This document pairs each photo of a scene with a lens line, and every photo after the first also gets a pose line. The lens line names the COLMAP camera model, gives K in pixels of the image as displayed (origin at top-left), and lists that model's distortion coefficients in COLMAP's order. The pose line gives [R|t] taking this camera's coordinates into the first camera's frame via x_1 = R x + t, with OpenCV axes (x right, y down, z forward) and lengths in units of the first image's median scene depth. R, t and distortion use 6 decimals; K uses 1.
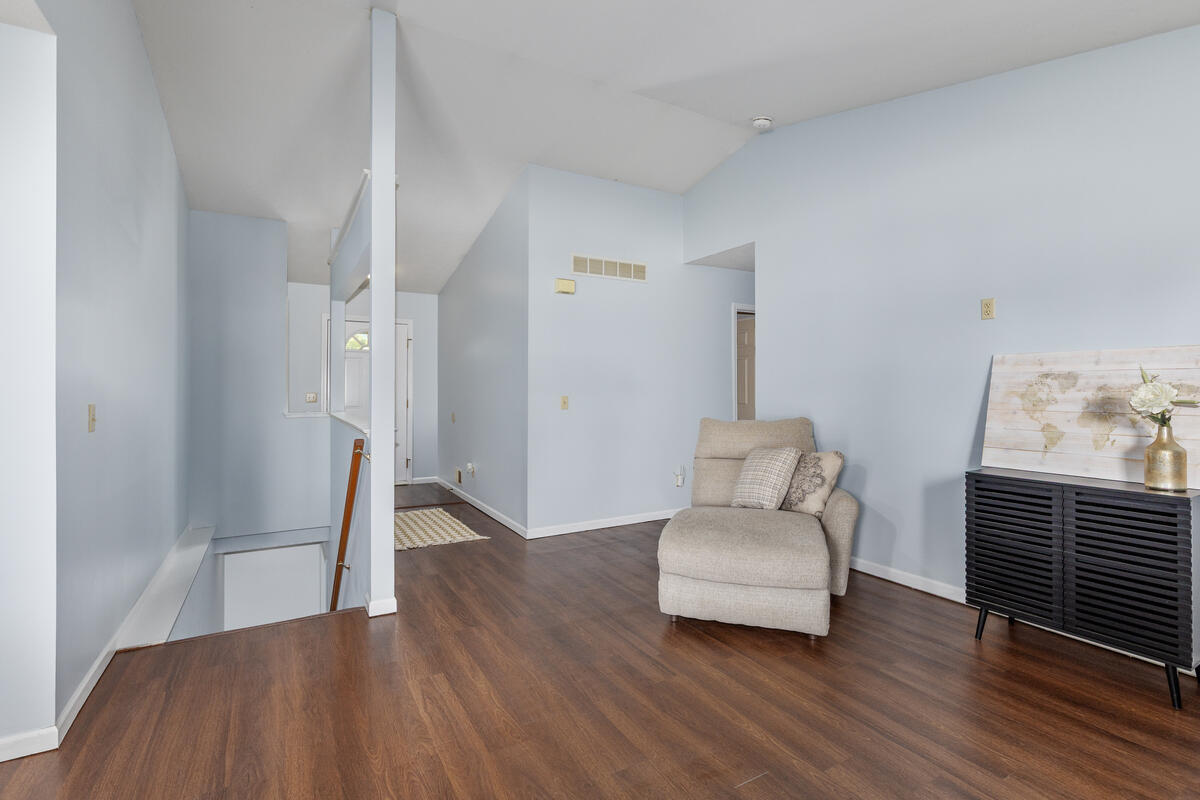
lens RADIAL K [[561.3, 0, 601.9], [0, 561.3, 388.6], [0, 0, 1]] dist [-0.002923, -0.000600]
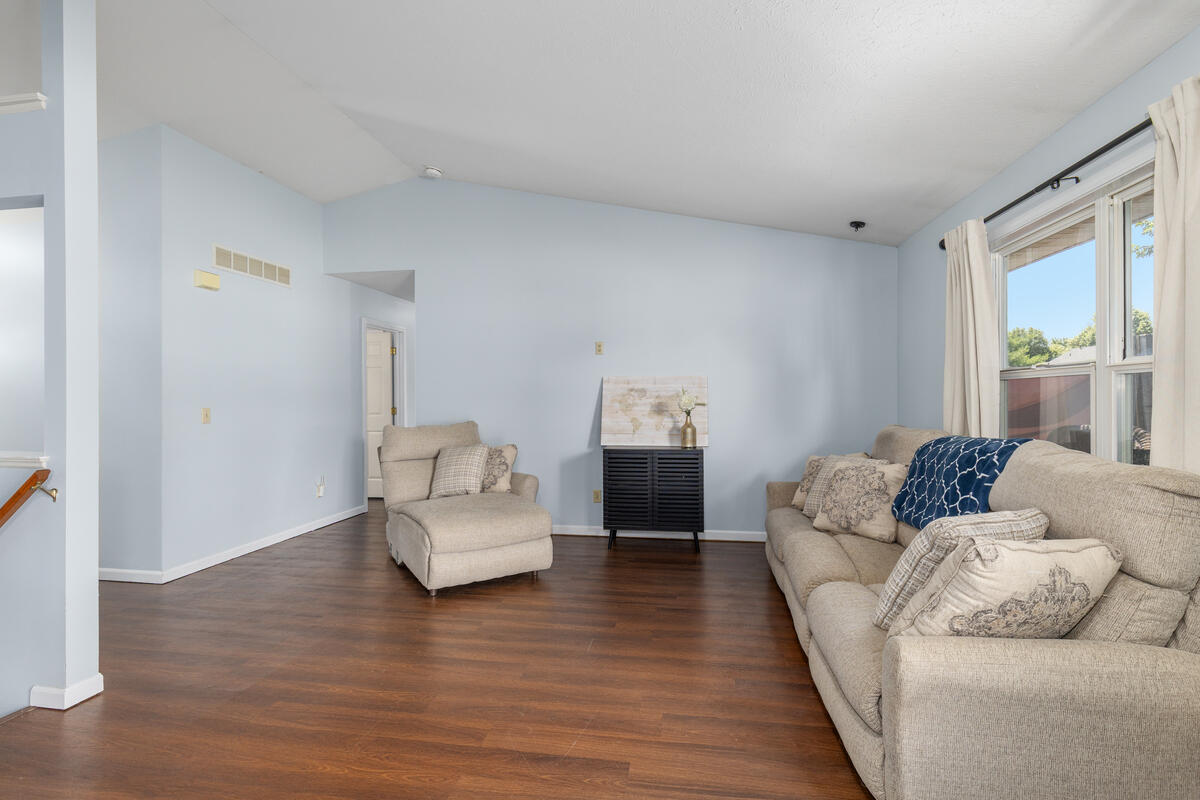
lens RADIAL K [[537.1, 0, 604.4], [0, 537.1, 402.7], [0, 0, 1]] dist [0.000995, 0.000013]
pose [[0.636804, -0.008965, 0.770974, -0.522584], [0.003544, 0.999956, 0.008701, 0.001042], [-0.771018, -0.002808, 0.636808, 0.006167]]
